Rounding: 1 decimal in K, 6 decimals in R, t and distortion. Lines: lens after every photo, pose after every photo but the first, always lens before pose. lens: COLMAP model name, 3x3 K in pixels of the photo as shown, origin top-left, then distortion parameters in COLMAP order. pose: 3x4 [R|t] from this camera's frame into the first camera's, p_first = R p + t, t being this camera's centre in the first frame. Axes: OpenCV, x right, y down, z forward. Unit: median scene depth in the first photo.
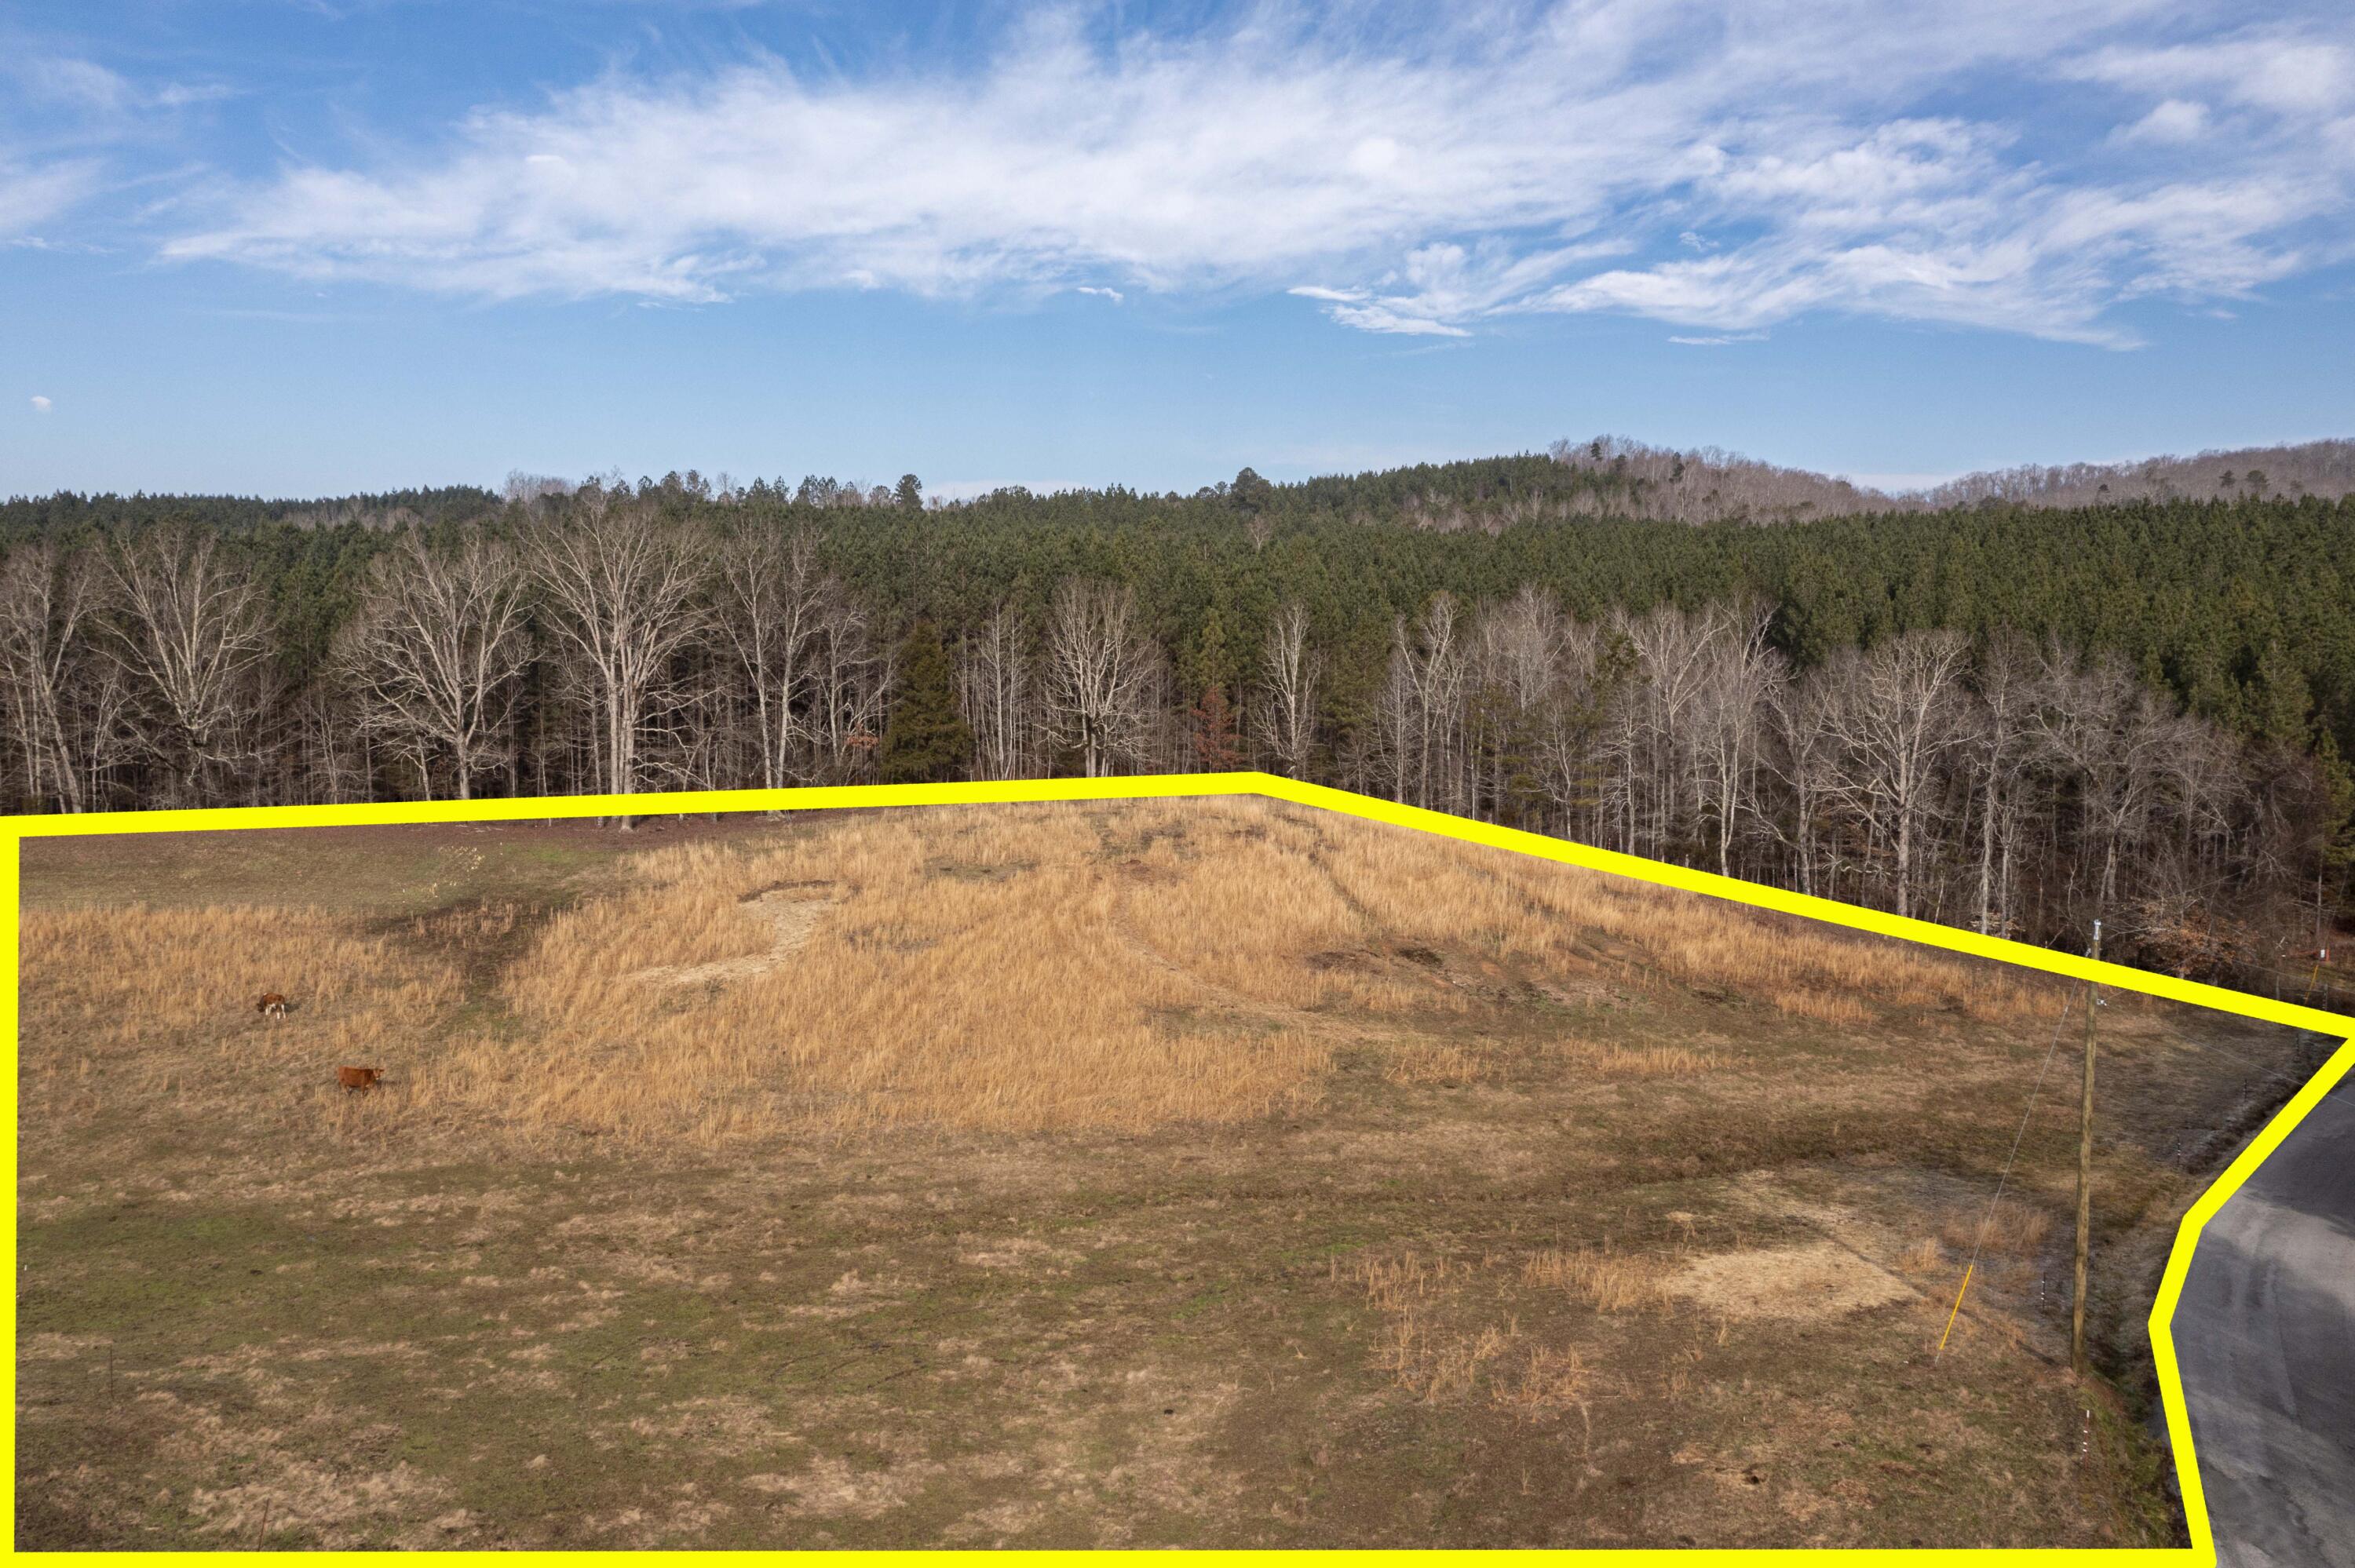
lens RADIAL K [[1864.6, 0, 1187.8], [0, 1864.6, 773.1], [0, 0, 1]] dist [-0.007614, 0.049327]
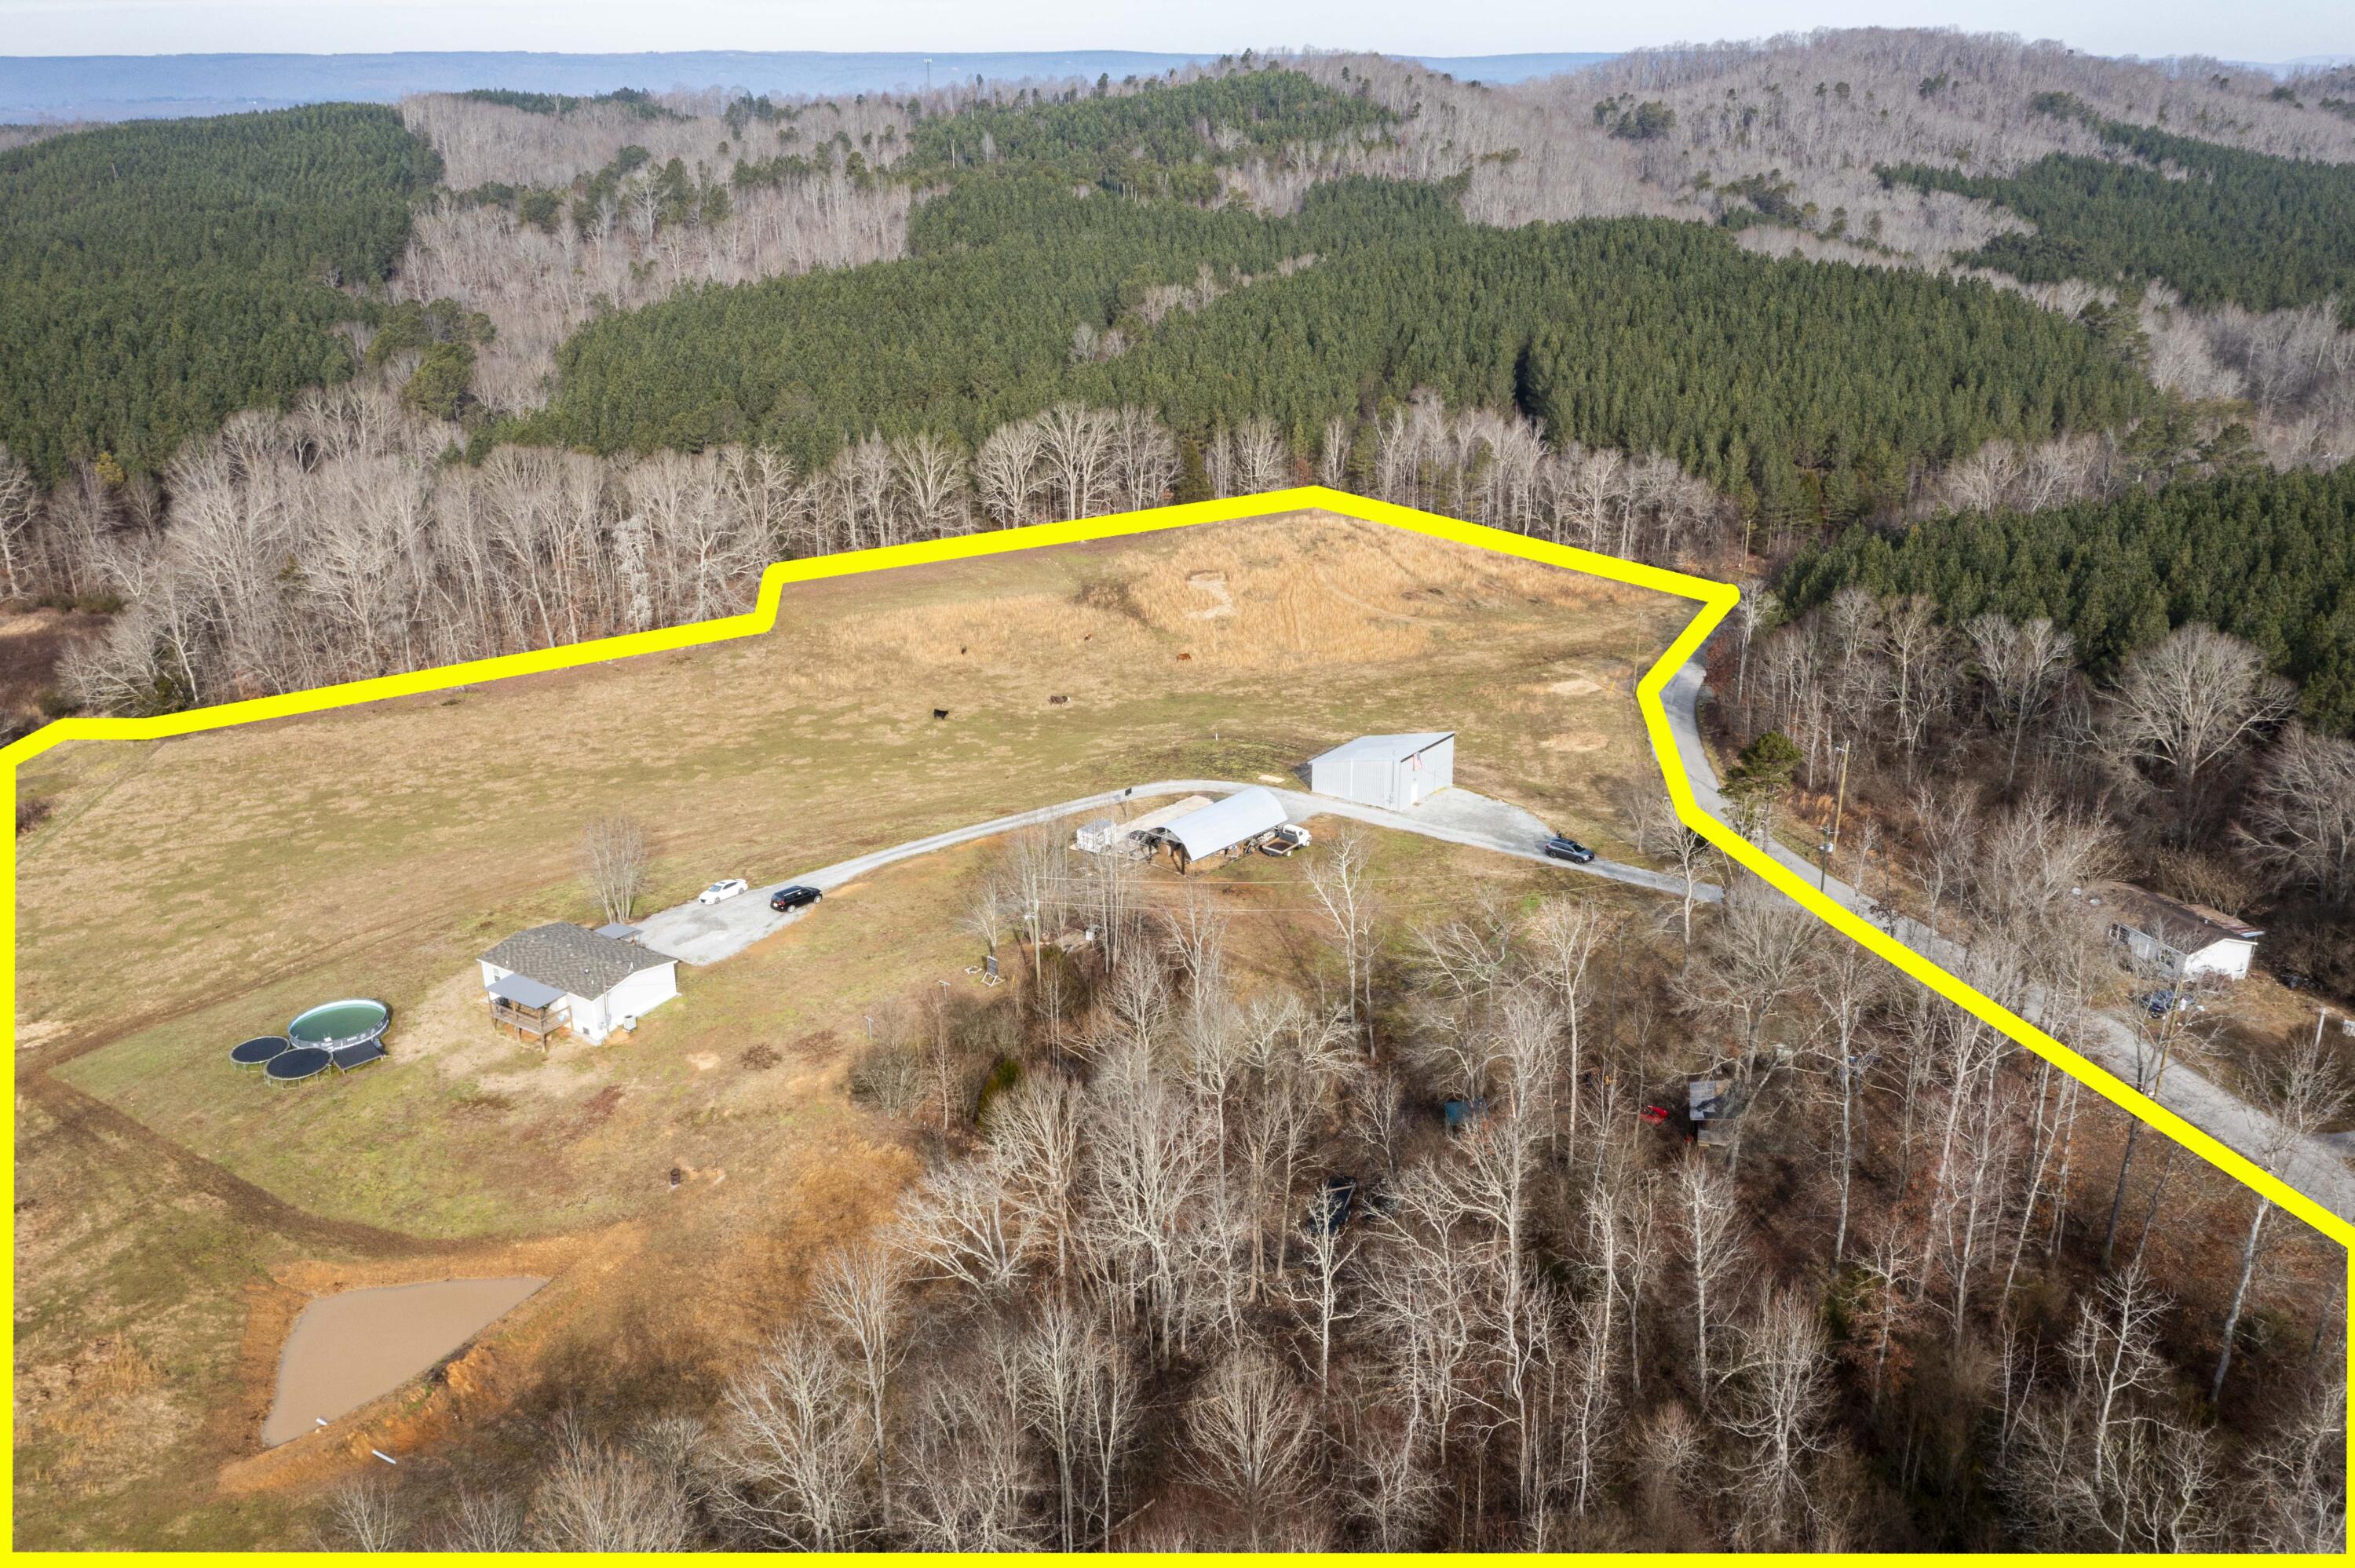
lens RADIAL K [[1872.6, 0, 1177.5], [0, 1872.6, 784.0], [0, 0, 1]] dist [0.000487, -0.002902]
pose [[0.984738, -0.068002, 0.160210, -0.735815], [0.021013, 0.960231, 0.278413, -0.420993], [-0.172771, -0.270797, 0.947005, -1.712111]]
